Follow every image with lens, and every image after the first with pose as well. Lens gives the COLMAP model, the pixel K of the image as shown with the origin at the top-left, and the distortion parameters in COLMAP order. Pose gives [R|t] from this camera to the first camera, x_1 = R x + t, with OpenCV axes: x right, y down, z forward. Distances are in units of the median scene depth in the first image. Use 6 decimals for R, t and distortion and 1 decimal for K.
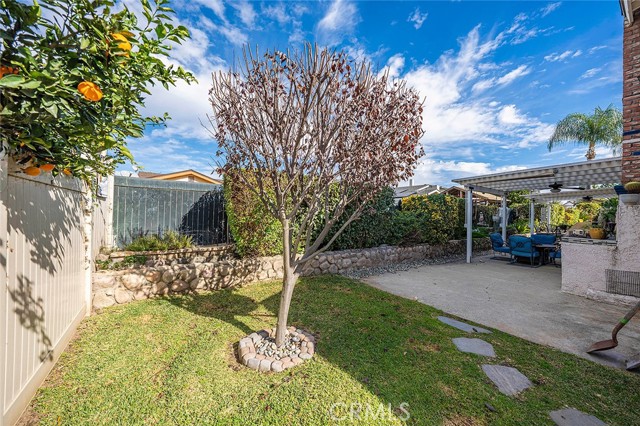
lens RADIAL K [[224.6, 0, 322.3], [0, 224.6, 212.3], [0, 0, 1]] dist [-0.001729, -0.000065]
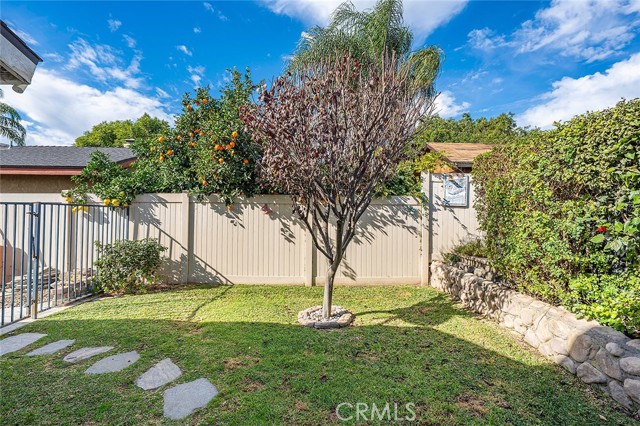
lens RADIAL K [[321.1, 0, 319.8], [0, 321.1, 212.8], [0, 0, 1]] dist [0.012699, -0.005798]
pose [[-0.565237, -0.033734, -0.824238, 1.164375], [-0.013777, 0.999410, -0.031456, 0.047689], [0.824813, -0.006424, -0.565369, 1.717116]]
